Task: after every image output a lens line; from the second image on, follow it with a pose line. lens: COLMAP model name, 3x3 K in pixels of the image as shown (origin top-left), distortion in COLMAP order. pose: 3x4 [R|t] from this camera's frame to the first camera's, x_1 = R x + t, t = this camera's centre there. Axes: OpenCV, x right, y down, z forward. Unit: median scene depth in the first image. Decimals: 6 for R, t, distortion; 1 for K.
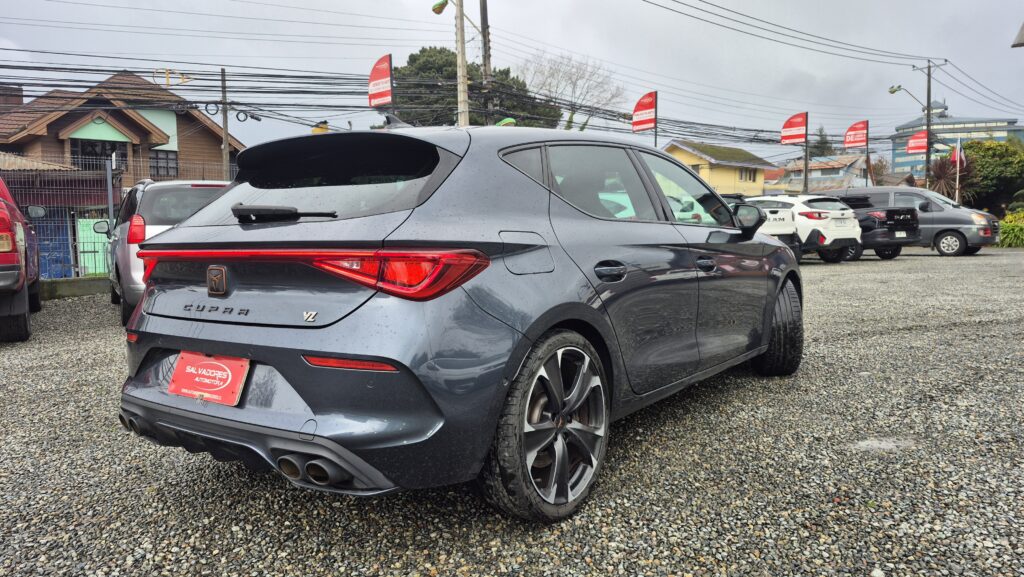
lens RADIAL K [[725.0, 0, 512.0], [0, 725.0, 288.5], [0, 0, 1]] dist [0.002001, 0.000208]
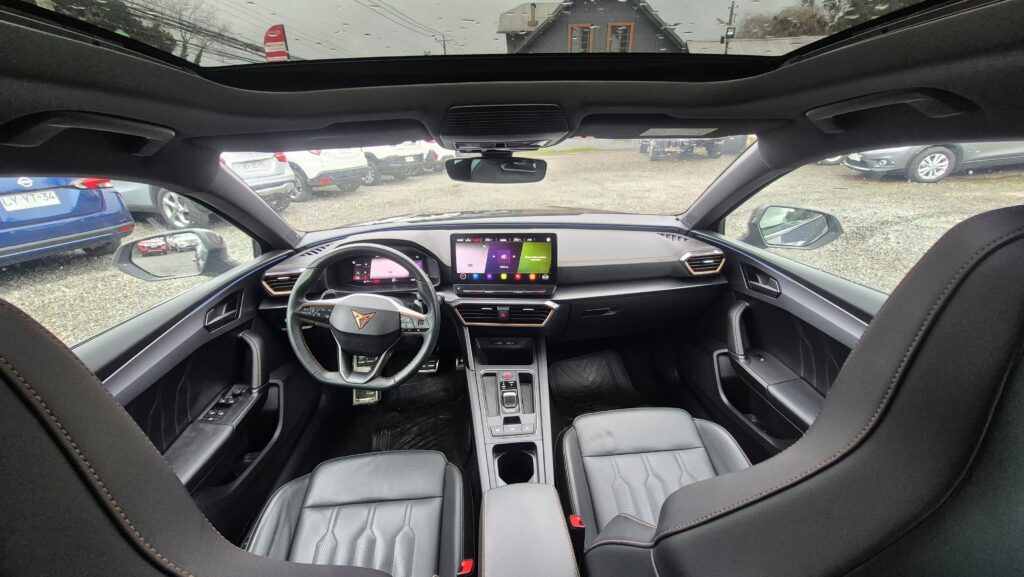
lens RADIAL K [[401.8, 0, 515.0], [0, 401.8, 292.6], [0, 0, 1]] dist [-0.001223, -0.000146]
pose [[0.759753, -0.234554, 0.606433, -0.008782], [0.054624, 0.952396, 0.299930, -0.038320], [-0.647914, -0.194747, 0.736397, 0.221301]]
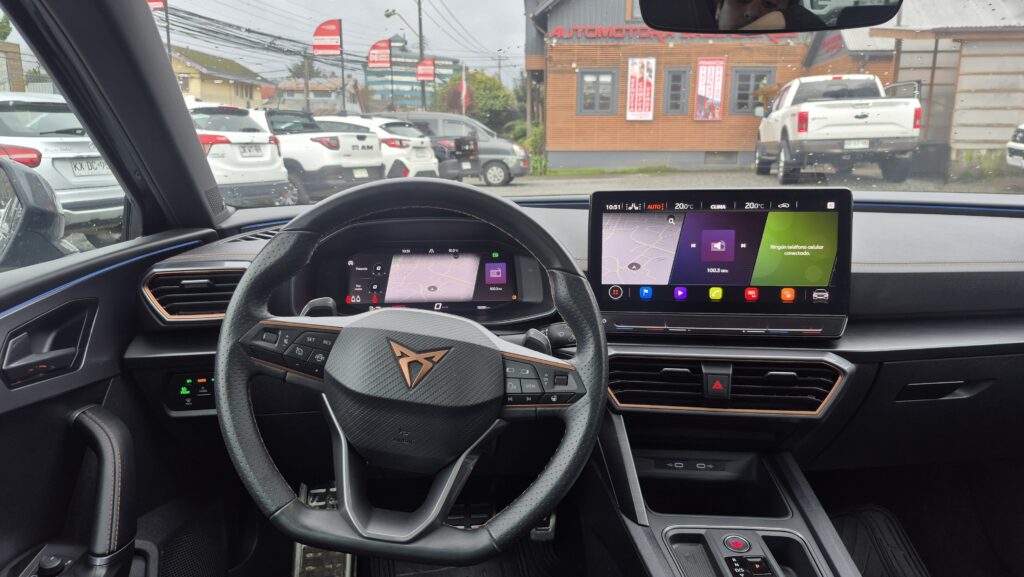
lens RADIAL K [[707.9, 0, 512.9], [0, 707.9, 291.0], [0, 0, 1]] dist [0.091089, -0.124321]
pose [[0.772197, -0.106397, 0.626412, -0.011321], [0.035334, 0.991545, 0.124859, -0.026662], [-0.634400, -0.074282, 0.769427, 0.245361]]
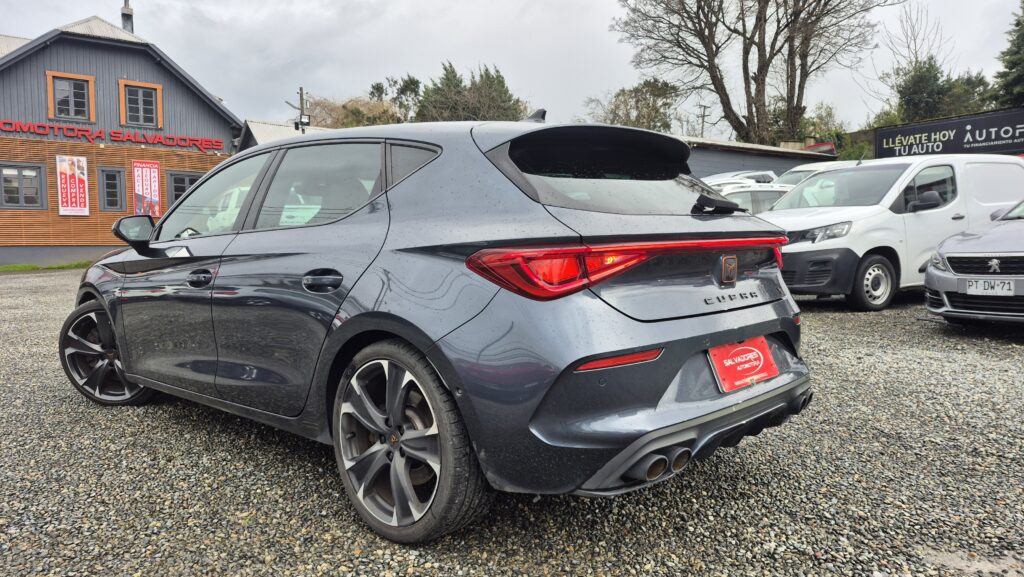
lens RADIAL K [[715.2, 0, 513.4], [0, 715.2, 308.4], [0, 0, 1]] dist [0.072704, -0.073329]
pose [[0.124286, -0.072743, 0.989576, -0.214437], [0.089533, 0.994063, 0.061828, -0.006805], [-0.988199, 0.080915, 0.130061, 0.173492]]
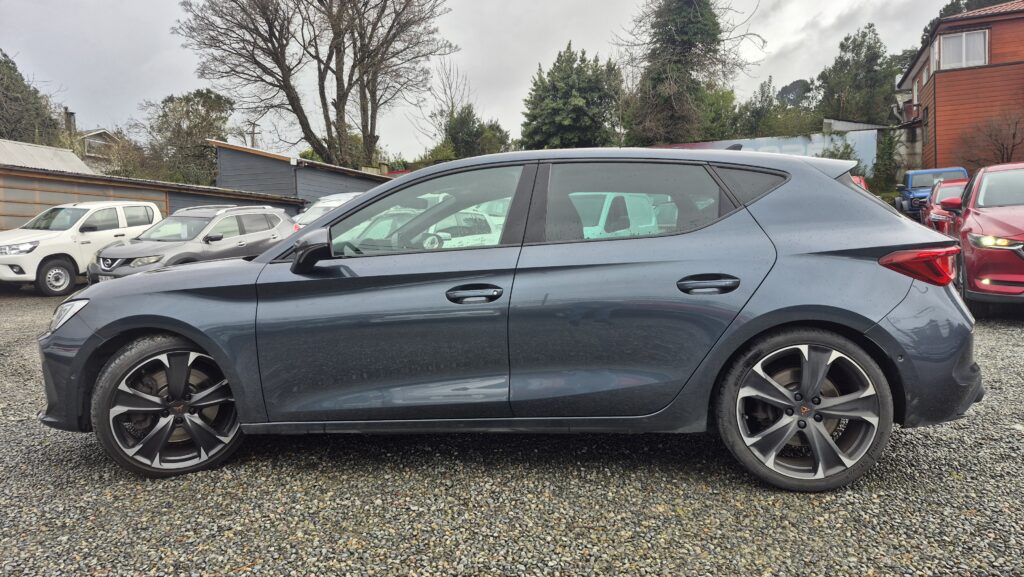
lens RADIAL K [[724.5, 0, 512.0], [0, 724.5, 288.5], [0, 0, 1]] dist [0.032387, 0.001478]
pose [[-0.501948, -0.010148, 0.864839, -0.194369], [0.107112, 0.991504, 0.073802, -0.025221], [-0.858240, 0.129679, -0.496596, 0.374547]]
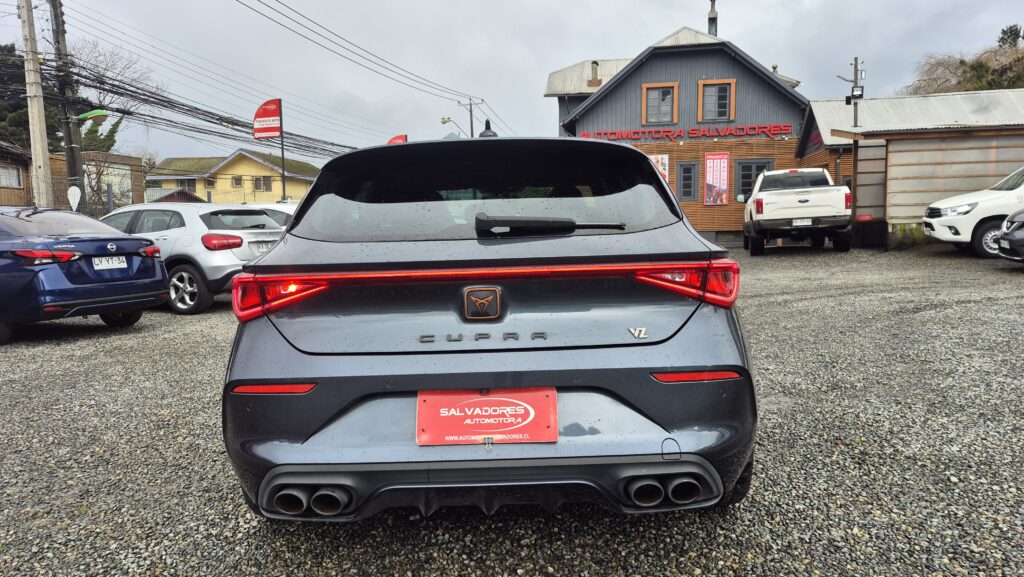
lens RADIAL K [[715.2, 0, 513.4], [0, 715.2, 308.4], [0, 0, 1]] dist [0.072704, -0.073329]
pose [[0.816946, -0.058462, 0.573743, -0.127603], [0.052798, 0.998252, 0.026540, -0.003743], [-0.574292, 0.008611, 0.818605, 0.042603]]
